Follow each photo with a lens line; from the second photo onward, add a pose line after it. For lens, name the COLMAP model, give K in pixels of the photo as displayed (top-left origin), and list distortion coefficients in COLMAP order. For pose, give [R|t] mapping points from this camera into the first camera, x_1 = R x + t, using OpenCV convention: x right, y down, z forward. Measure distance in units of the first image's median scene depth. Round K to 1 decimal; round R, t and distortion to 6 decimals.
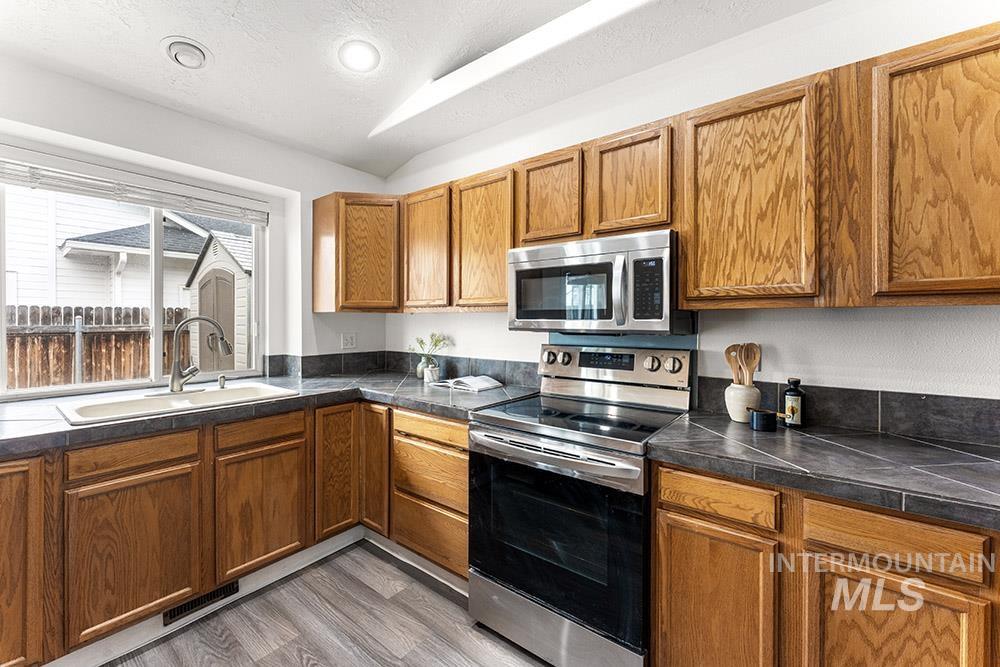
lens RADIAL K [[402.4, 0, 504.5], [0, 402.4, 324.2], [0, 0, 1]] dist [0.001740, -0.001002]
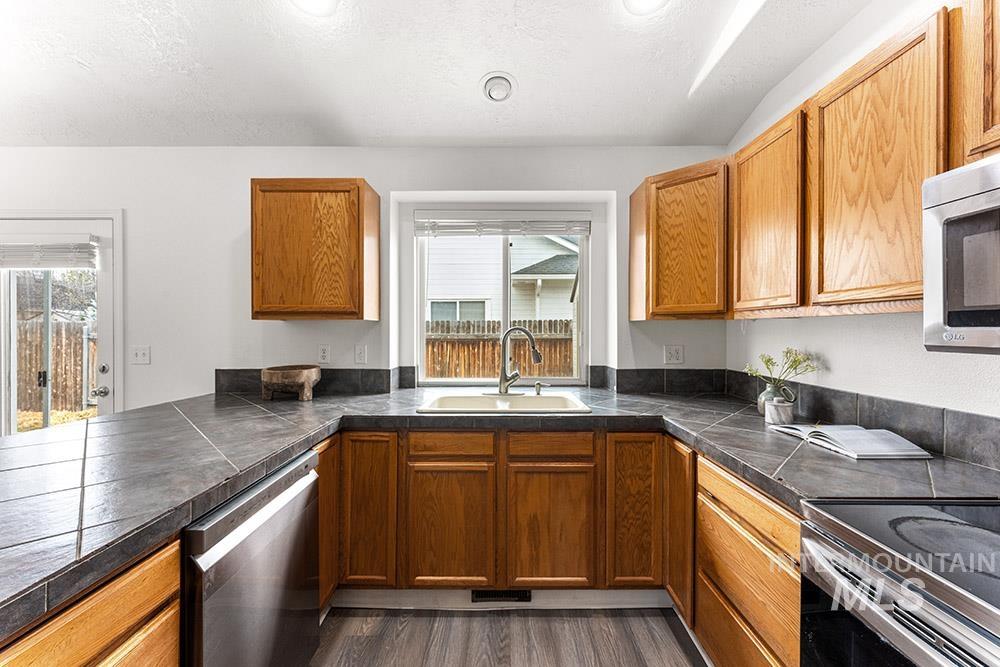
lens RADIAL K [[402.4, 0, 500.6], [0, 402.4, 331.4], [0, 0, 1]] dist [0.001740, -0.001002]
pose [[0.611289, 0.001338, -0.791406, 0.077689], [-0.006408, 0.999974, -0.003259, -0.002000], [0.791381, 0.007064, 0.611282, 0.304322]]
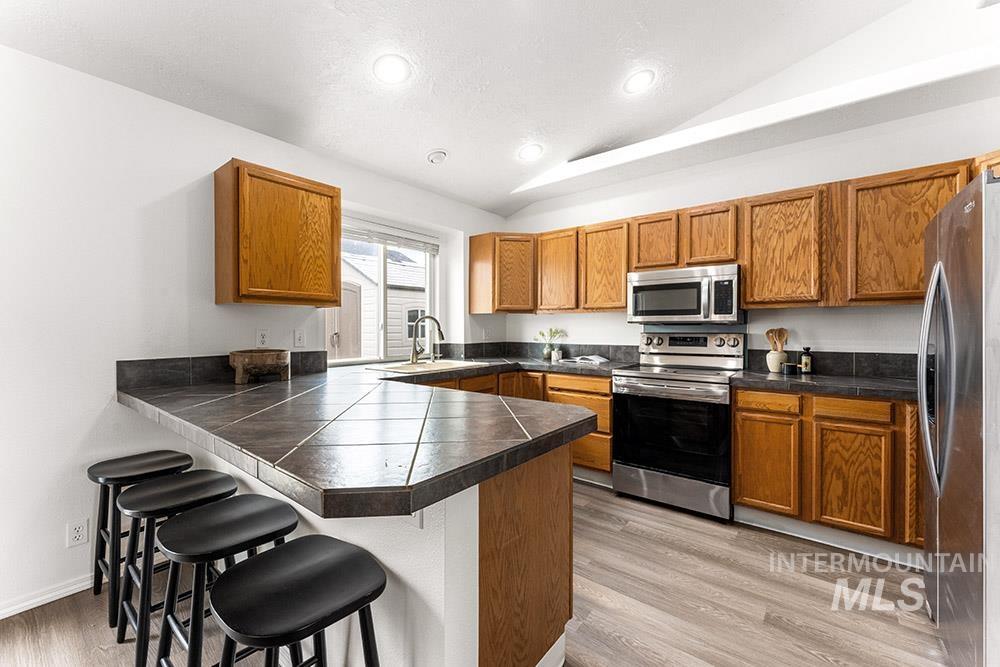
lens RADIAL K [[402.4, 0, 500.0], [0, 402.4, 333.9], [0, 0, 1]] dist [0.001740, -0.001002]
pose [[0.999955, -0.003808, -0.008669, -0.477165], [0.003872, 0.999965, 0.007360, 0.044250], [0.008640, -0.007393, 0.999935, -0.608928]]
